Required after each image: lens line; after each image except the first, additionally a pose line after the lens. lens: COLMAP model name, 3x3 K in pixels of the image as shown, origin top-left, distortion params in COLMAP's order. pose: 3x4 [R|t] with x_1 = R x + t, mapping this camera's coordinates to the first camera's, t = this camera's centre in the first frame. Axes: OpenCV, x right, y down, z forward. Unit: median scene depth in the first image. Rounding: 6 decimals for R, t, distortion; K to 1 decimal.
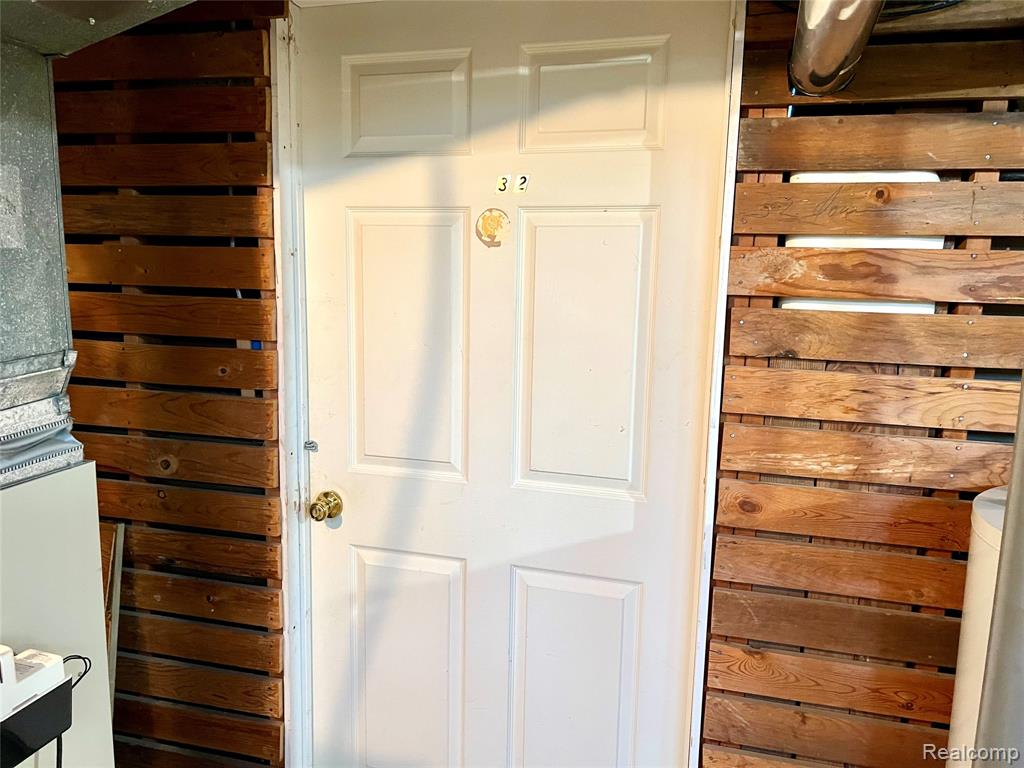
lens RADIAL K [[766.5, 0, 512.8], [0, 766.5, 377.2], [0, 0, 1]] dist [0.036772, -0.023142]
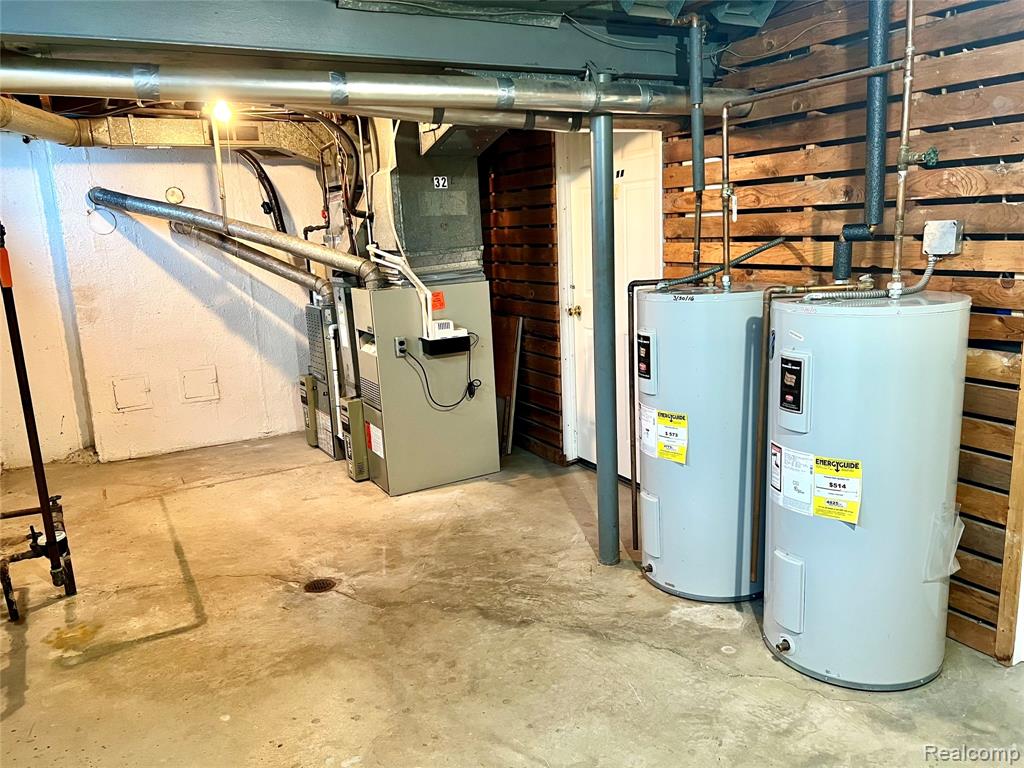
lens RADIAL K [[766.5, 0, 513.2], [0, 766.5, 386.5], [0, 0, 1]] dist [0.036772, -0.023142]
pose [[0.689178, 0.091101, -0.718842, 1.467850], [-0.039534, 0.995315, 0.088237, 0.206300], [0.723513, -0.032392, 0.689551, -0.895456]]
